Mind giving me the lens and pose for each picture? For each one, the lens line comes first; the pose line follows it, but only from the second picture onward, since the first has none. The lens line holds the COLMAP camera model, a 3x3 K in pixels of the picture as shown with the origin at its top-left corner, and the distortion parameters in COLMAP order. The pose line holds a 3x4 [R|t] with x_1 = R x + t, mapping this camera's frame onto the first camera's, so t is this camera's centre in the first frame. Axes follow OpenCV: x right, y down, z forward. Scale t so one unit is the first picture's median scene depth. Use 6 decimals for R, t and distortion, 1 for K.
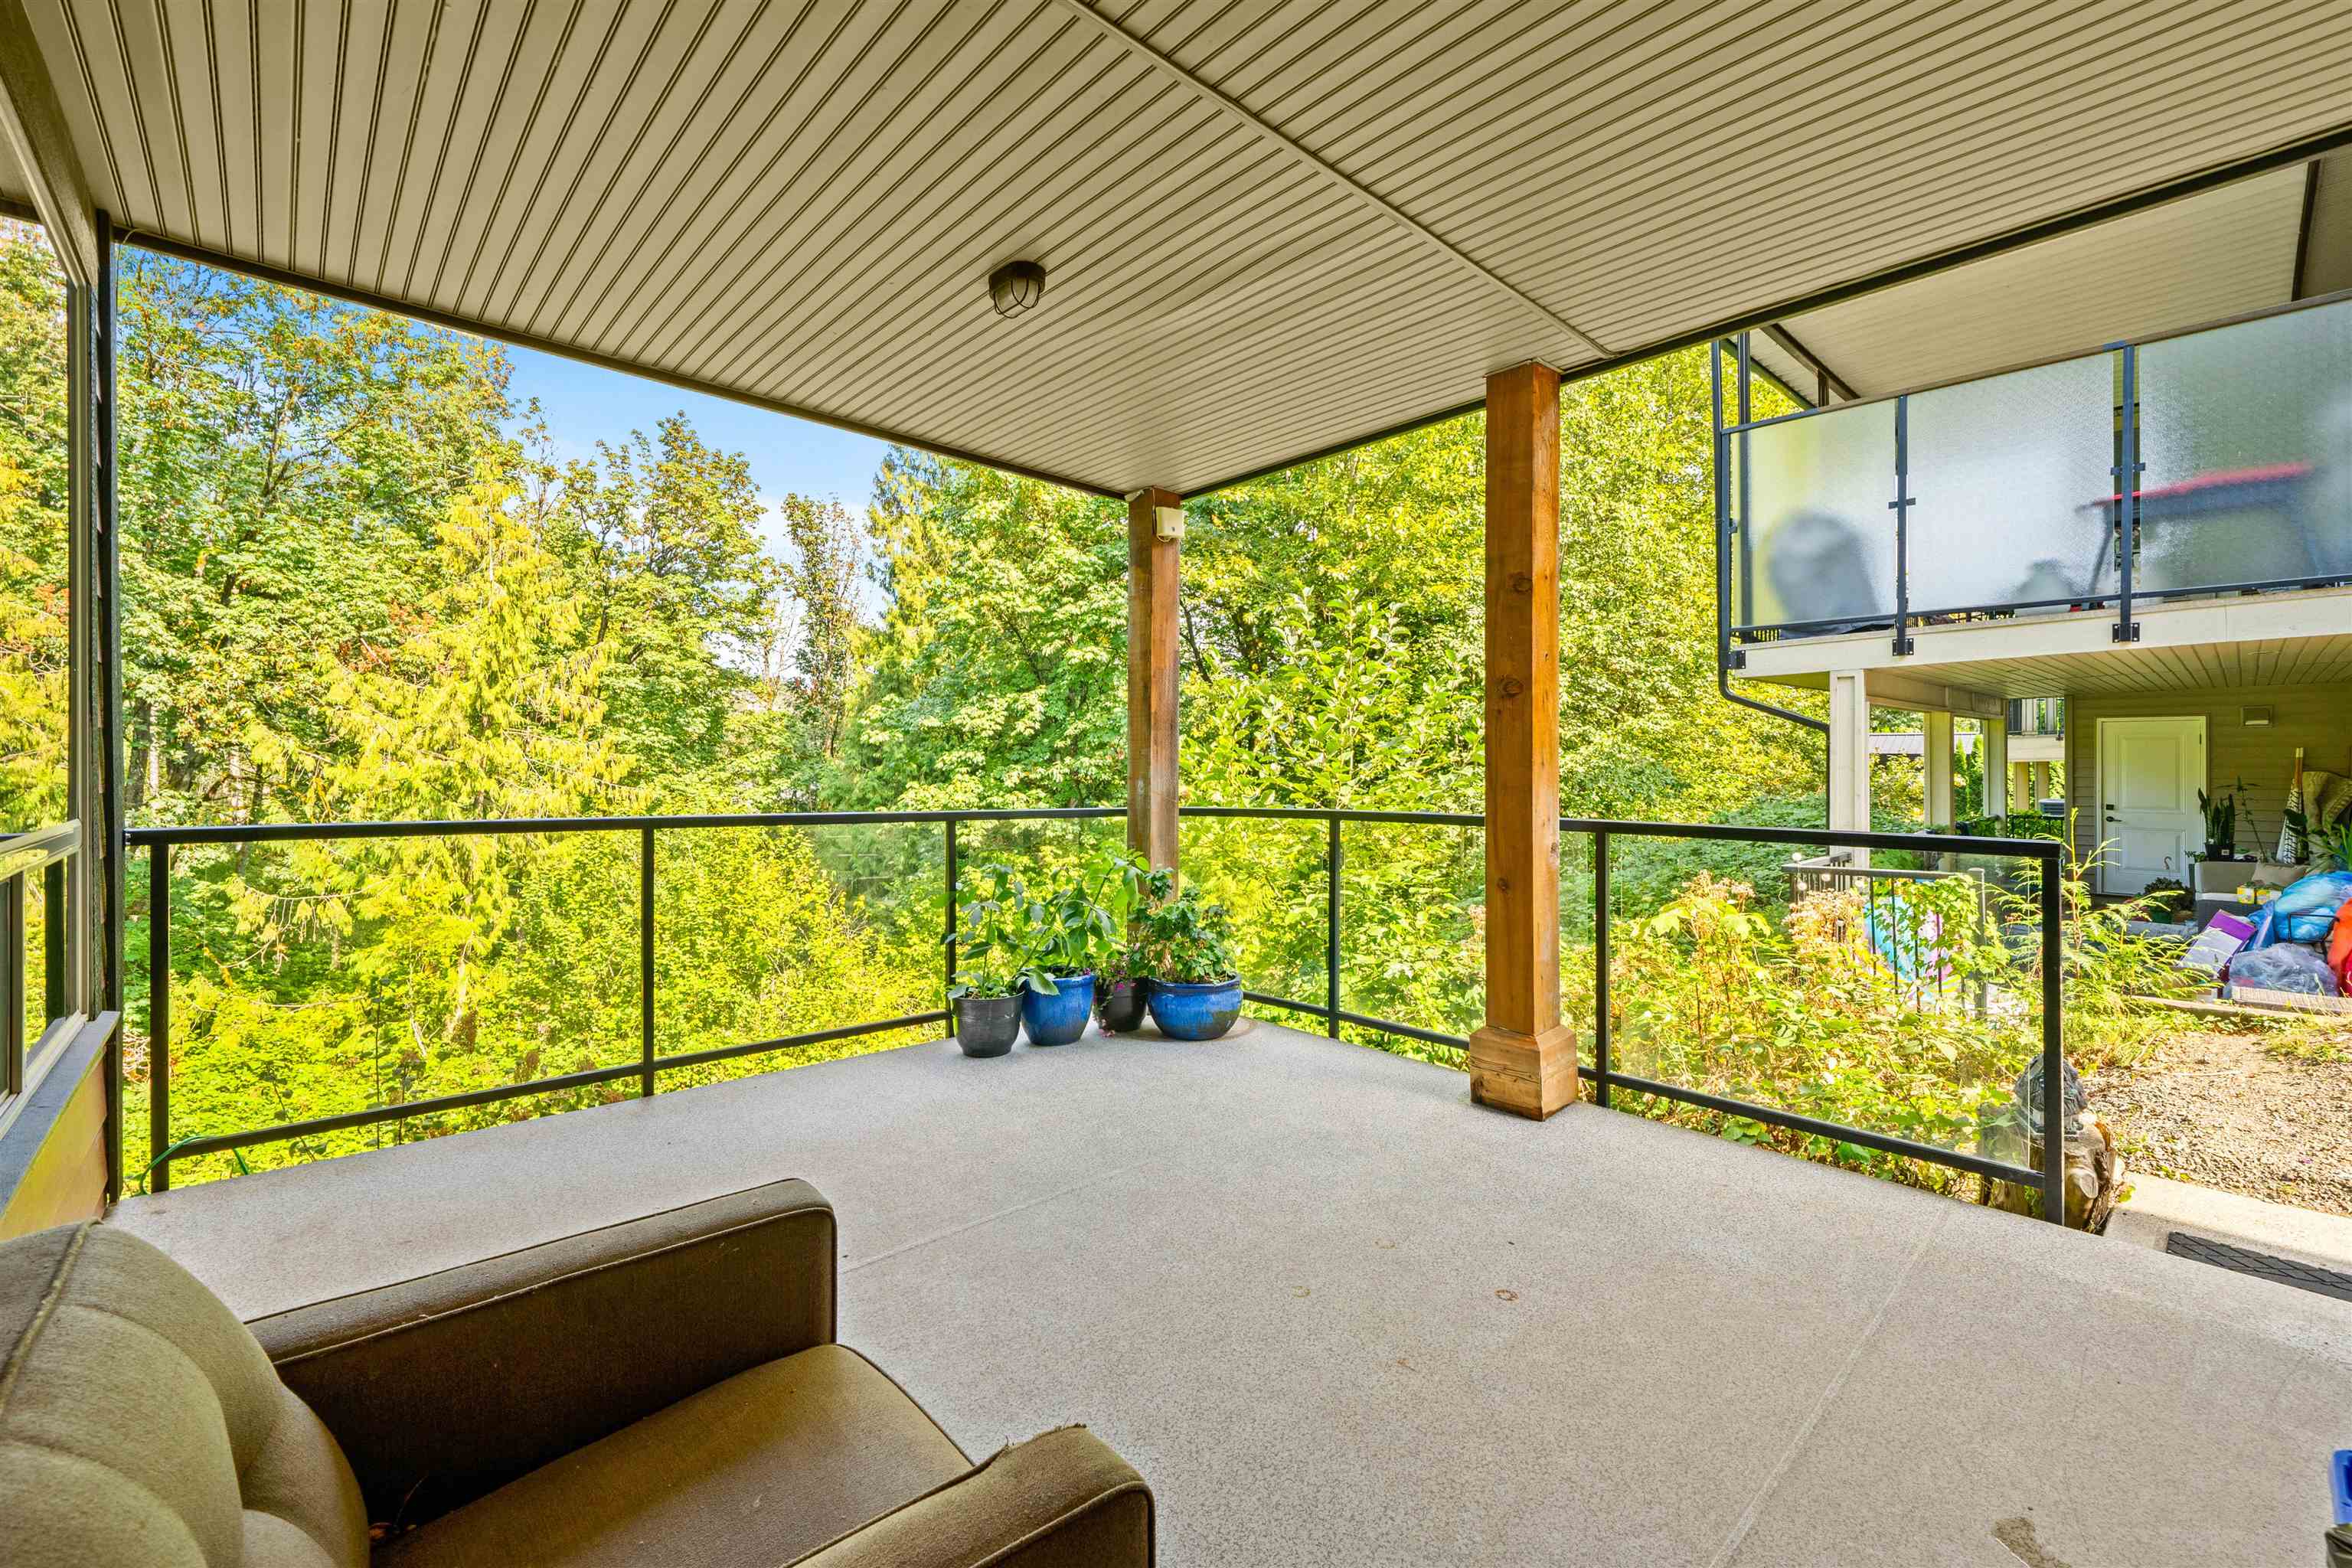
lens RADIAL K [[985.0, 0, 1171.2], [0, 985.0, 753.8], [0, 0, 1]] dist [-0.001988, -0.000181]
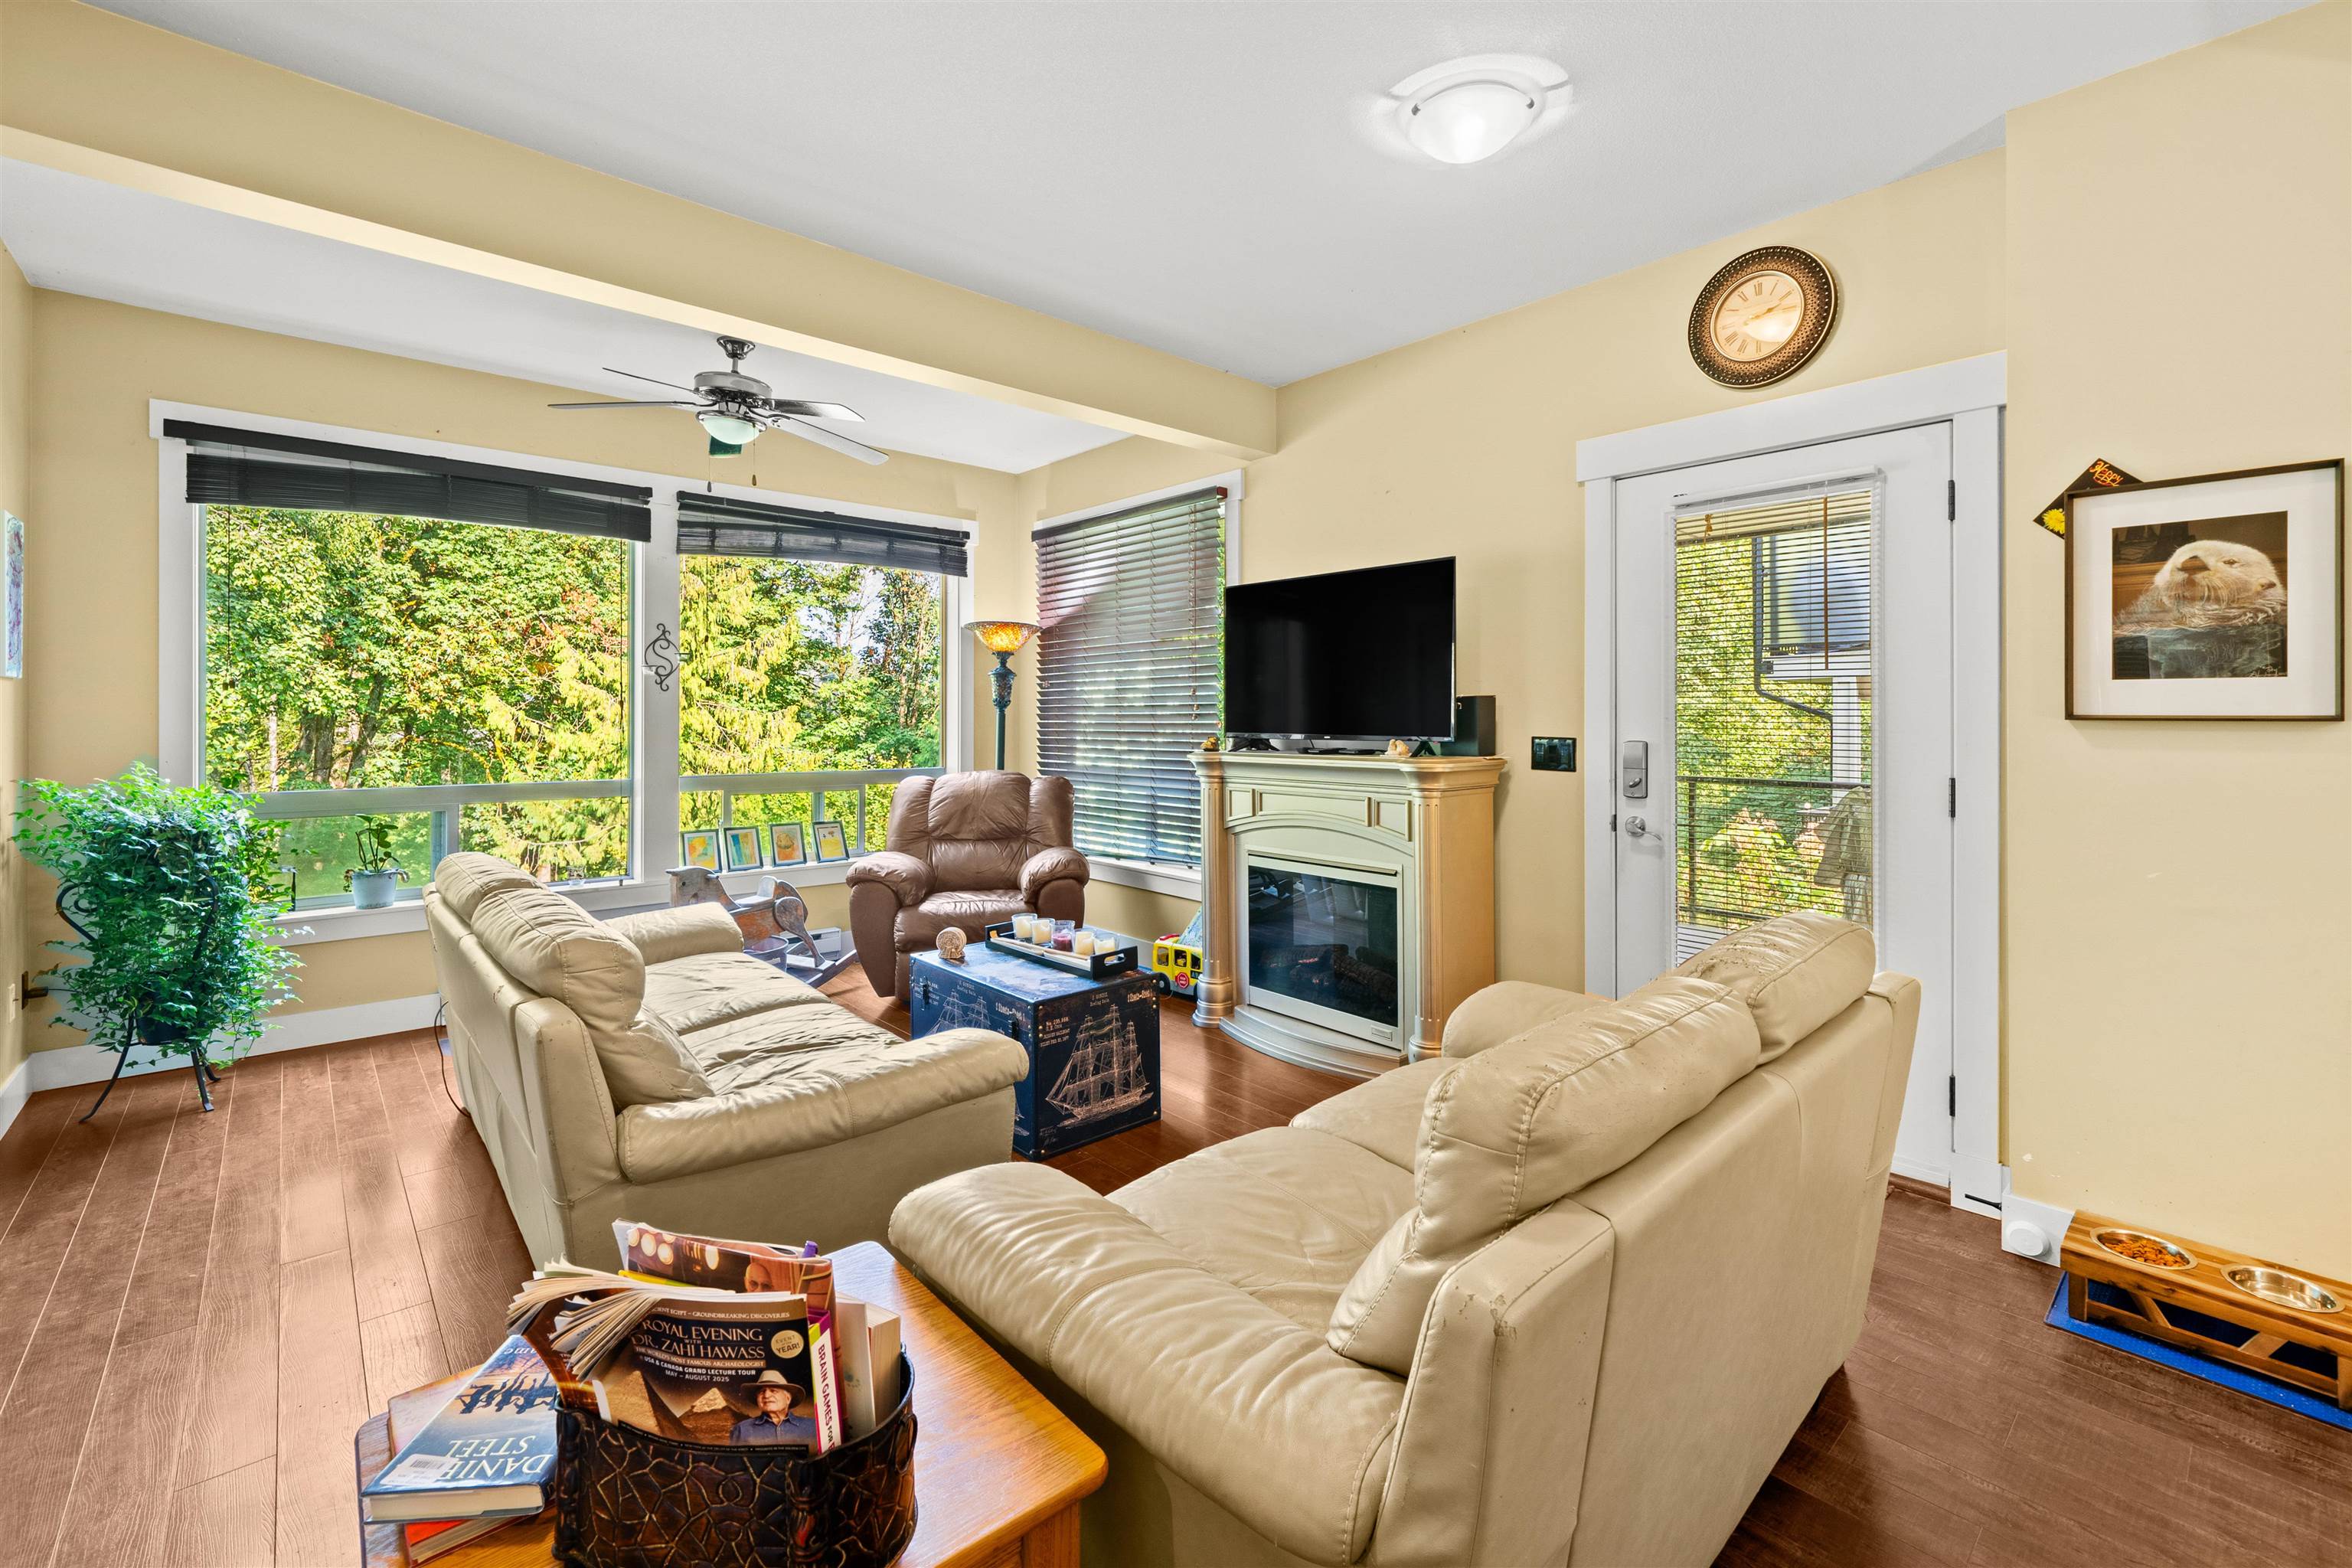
lens RADIAL K [[994.3, 0, 1187.7], [0, 994.3, 717.8], [0, 0, 1]] dist [0.001500, -0.000088]
pose [[0.999932, 0.006326, -0.009751, -0.076680], [-0.006343, 0.999978, -0.001711, -0.005088], [0.009740, 0.001773, 0.999951, -0.137510]]
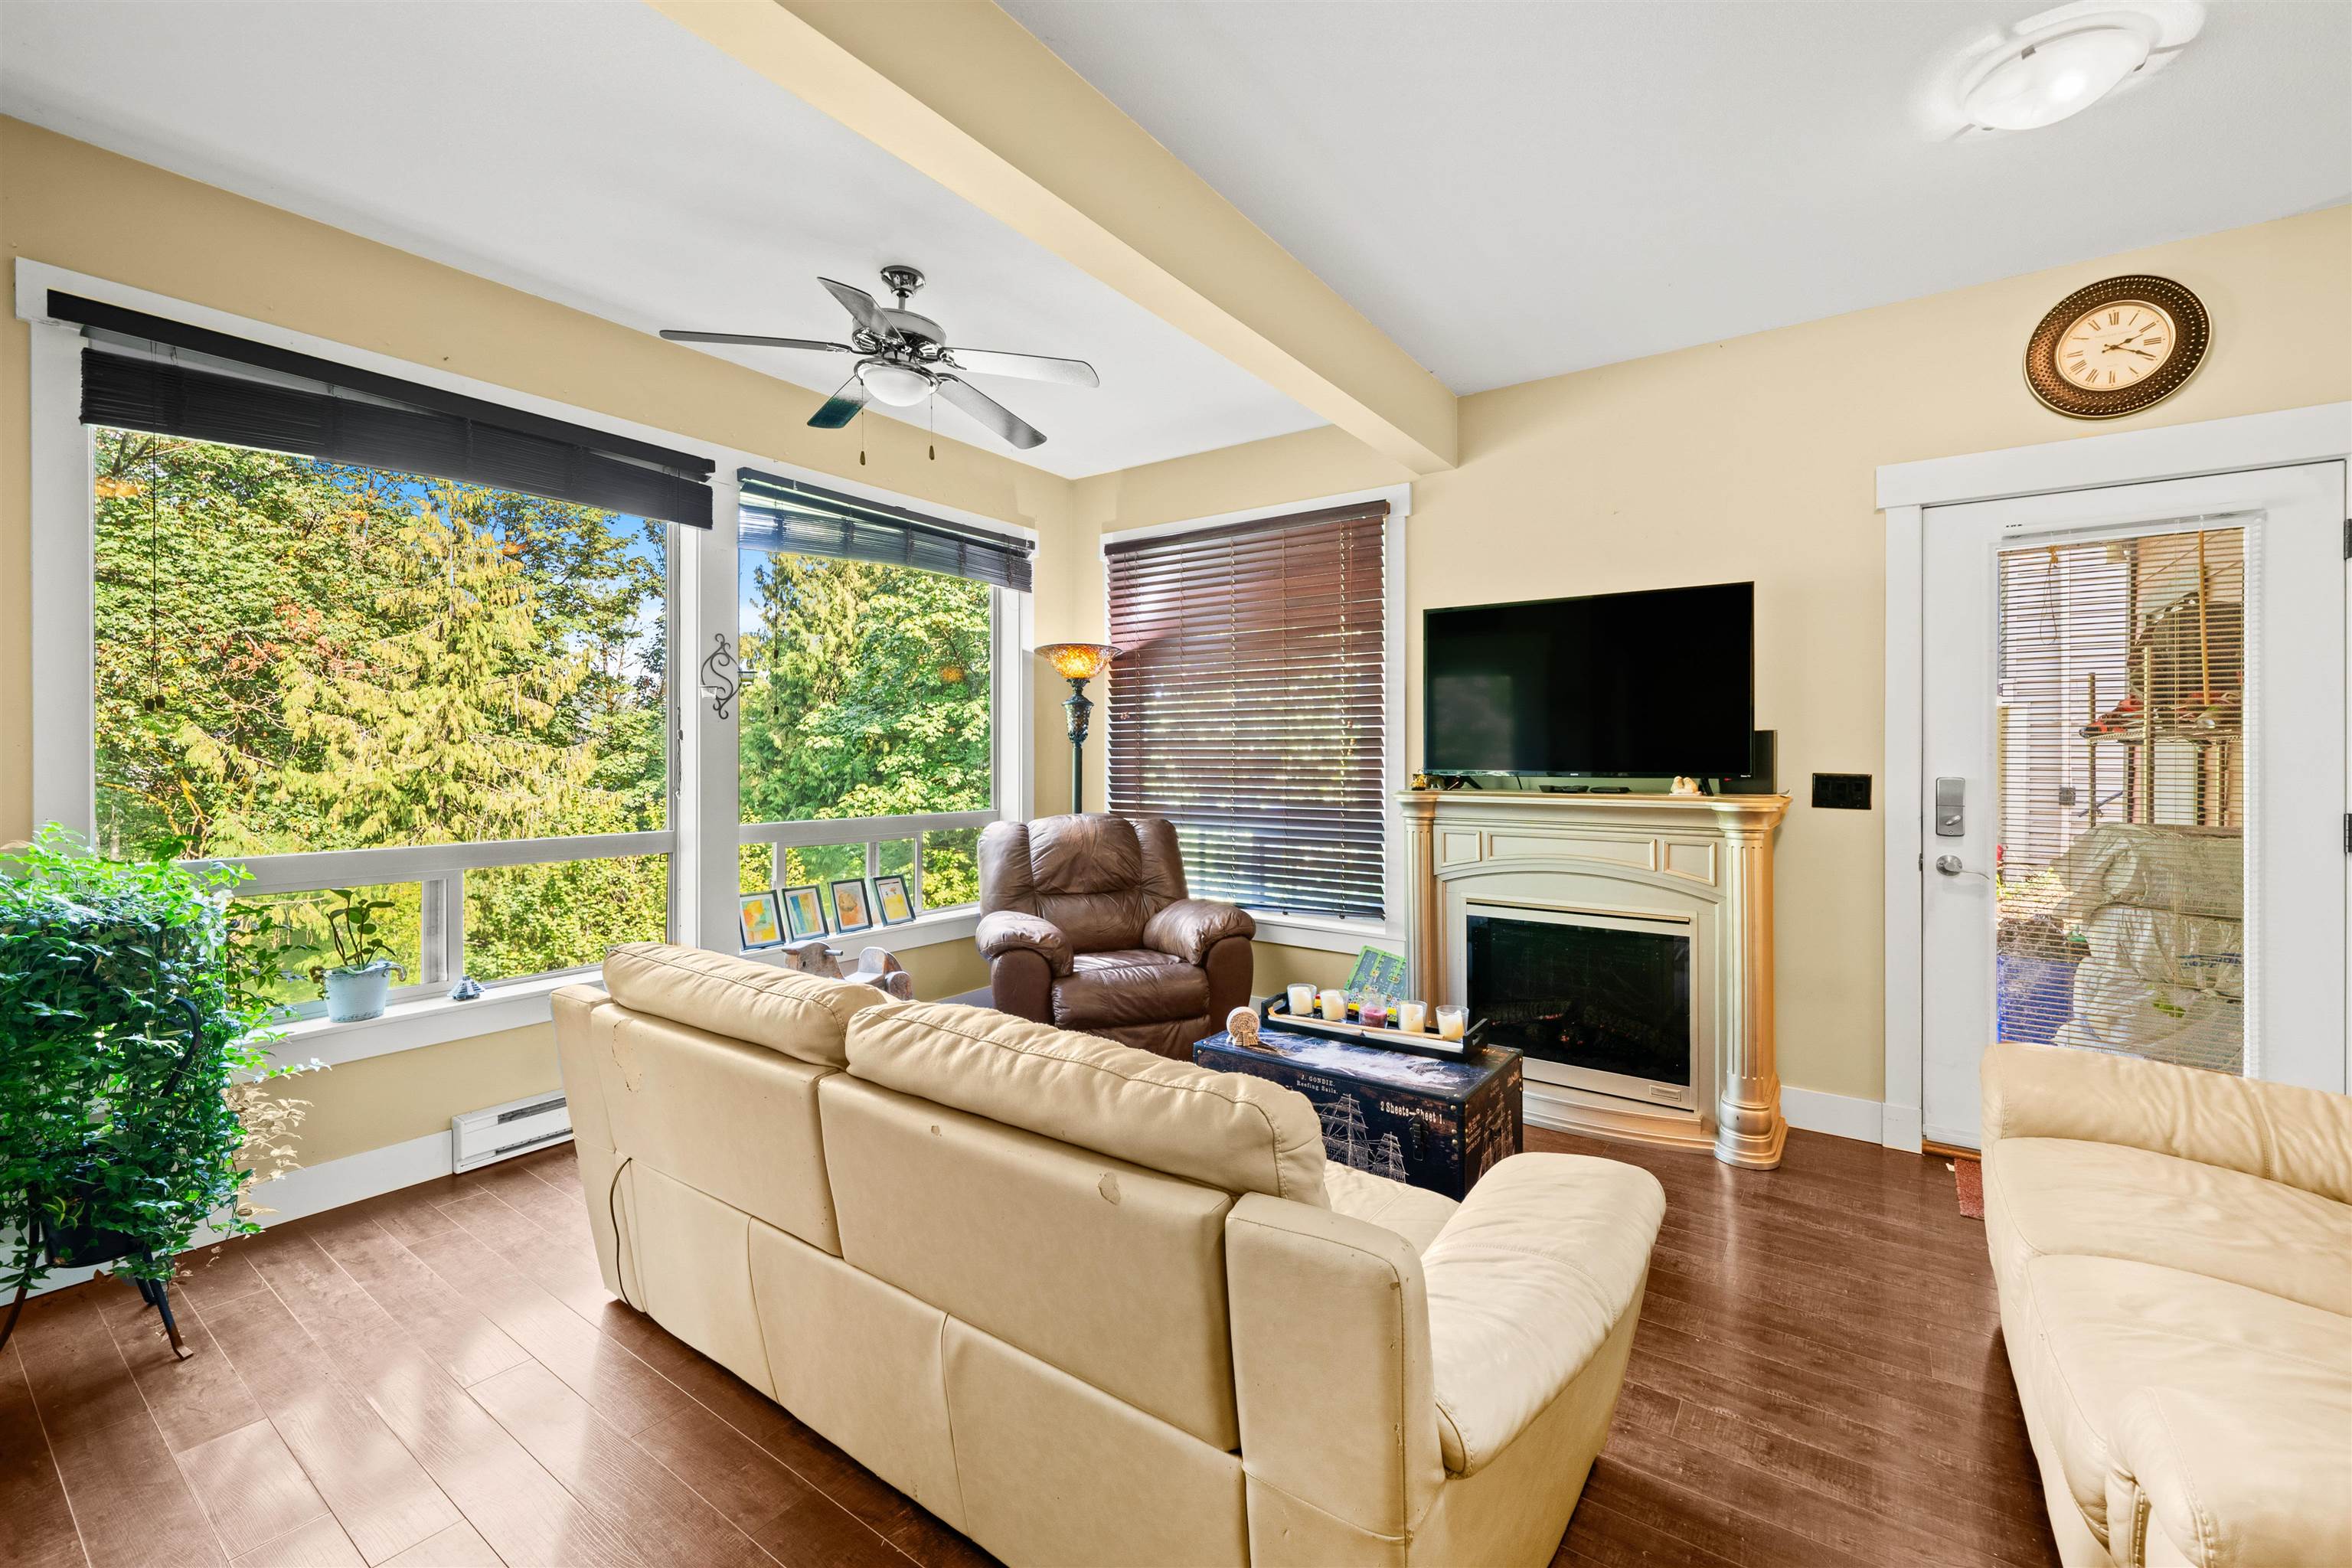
lens RADIAL K [[964.4, 0, 1188.1], [0, 964.4, 761.3], [0, 0, 1]] dist [-0.001174, 0.000095]
pose [[0.977463, 0.005434, 0.211038, -0.139507], [-0.006503, 0.999969, 0.004374, -0.004600], [-0.211007, -0.005648, 0.977468, -0.106445]]
